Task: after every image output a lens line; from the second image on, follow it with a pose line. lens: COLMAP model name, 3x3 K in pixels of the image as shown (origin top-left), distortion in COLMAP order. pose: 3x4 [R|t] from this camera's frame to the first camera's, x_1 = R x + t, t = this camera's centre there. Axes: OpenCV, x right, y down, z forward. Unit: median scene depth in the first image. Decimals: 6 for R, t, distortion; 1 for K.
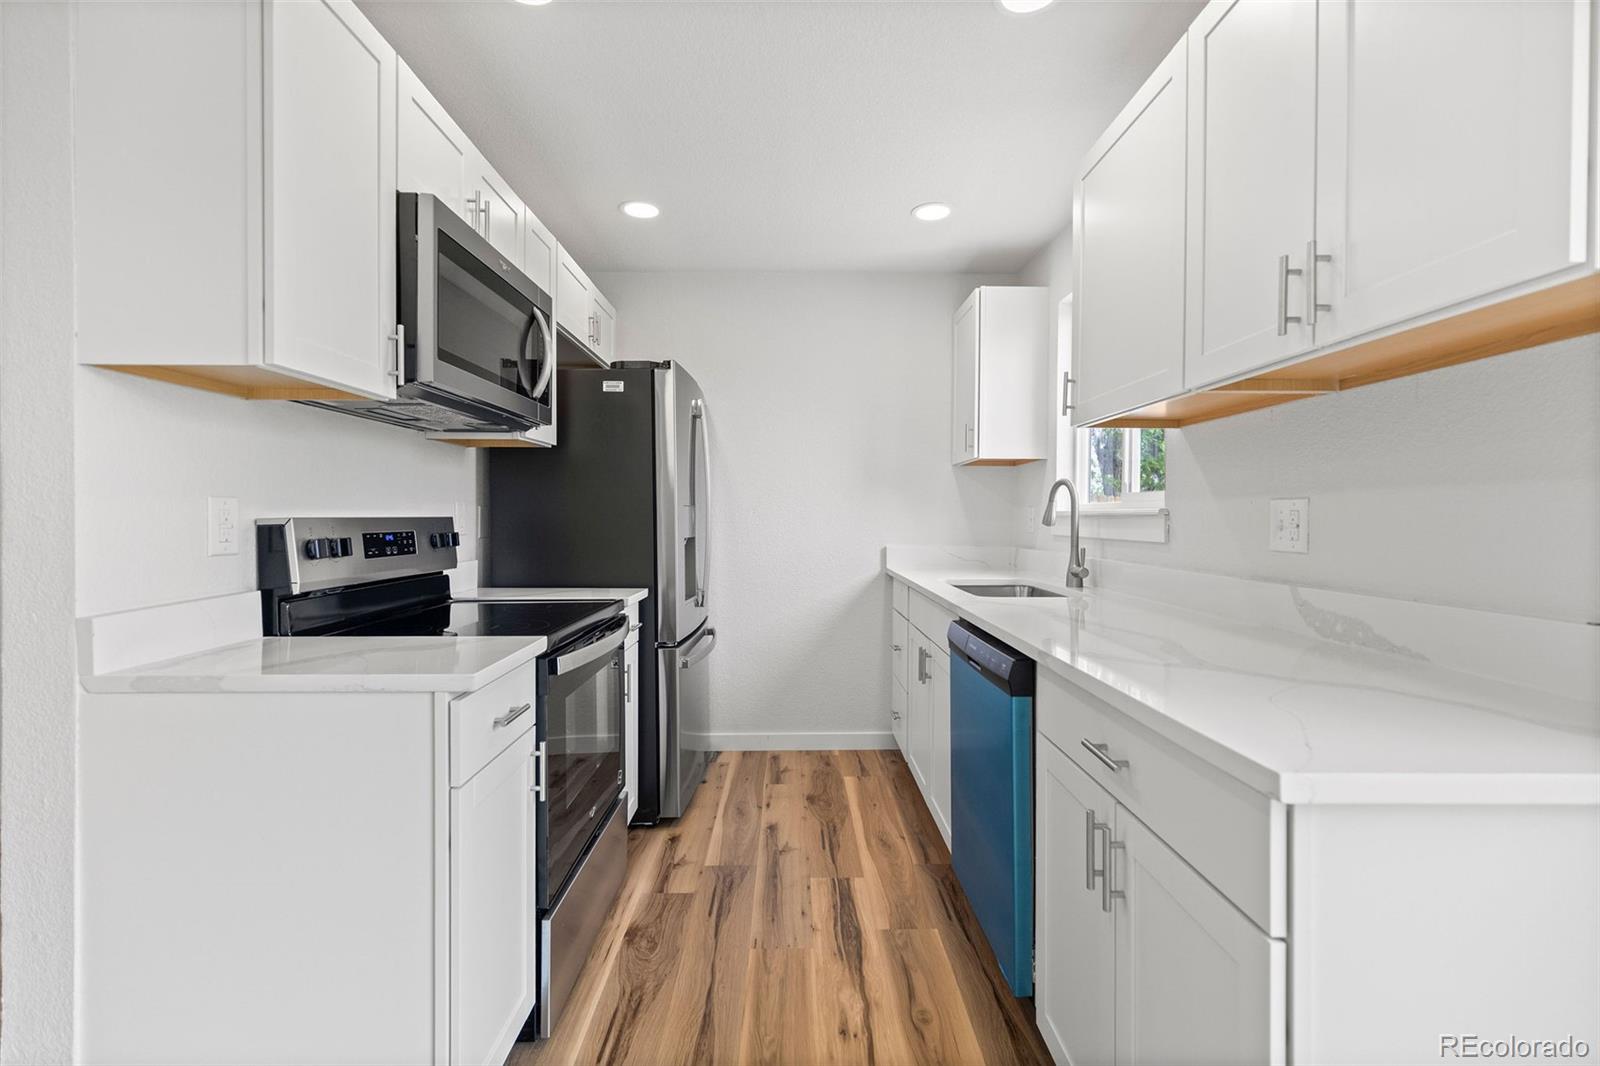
lens RADIAL K [[730.0, 0, 803.0], [0, 730.0, 539.2], [0, 0, 1]] dist [0.010253, -0.001341]
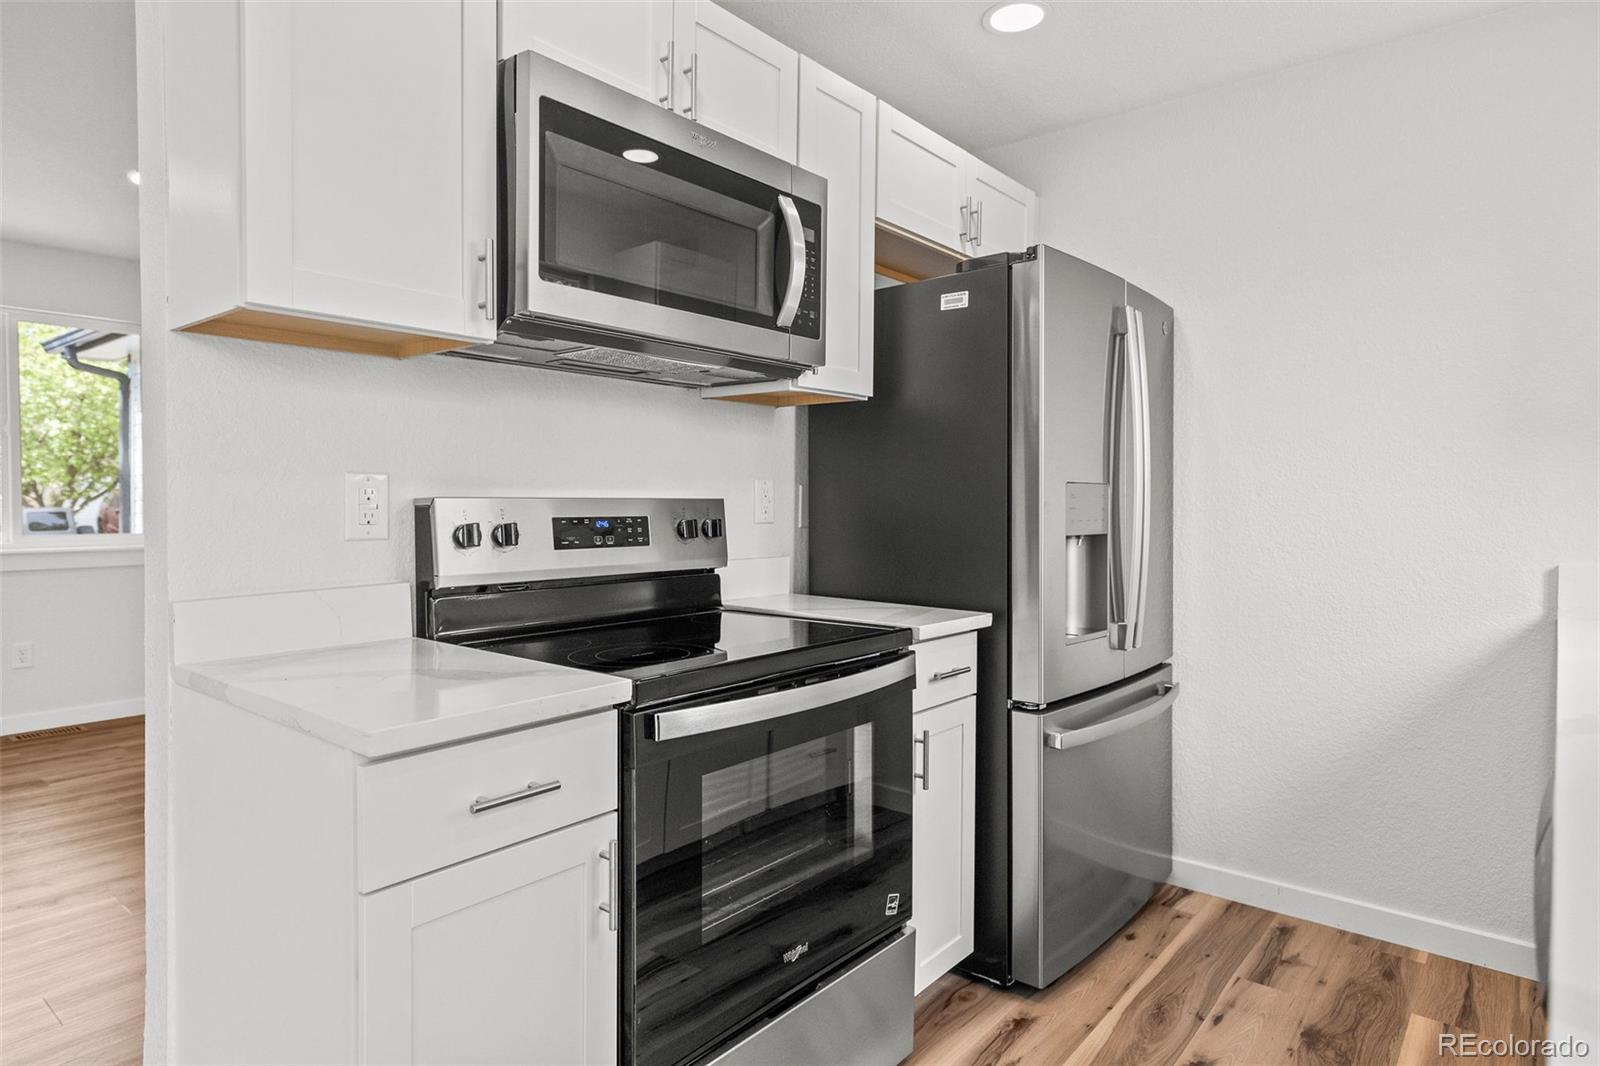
lens RADIAL K [[923.2, 0, 778.3], [0, 923.2, 532.7], [0, 0, 1]] dist [0.011969, -0.003015]
pose [[0.757436, 0.029360, -0.652249, 0.167558], [-0.027645, 0.999535, 0.012890, -0.007810], [0.652324, 0.008268, 0.757895, 0.271922]]
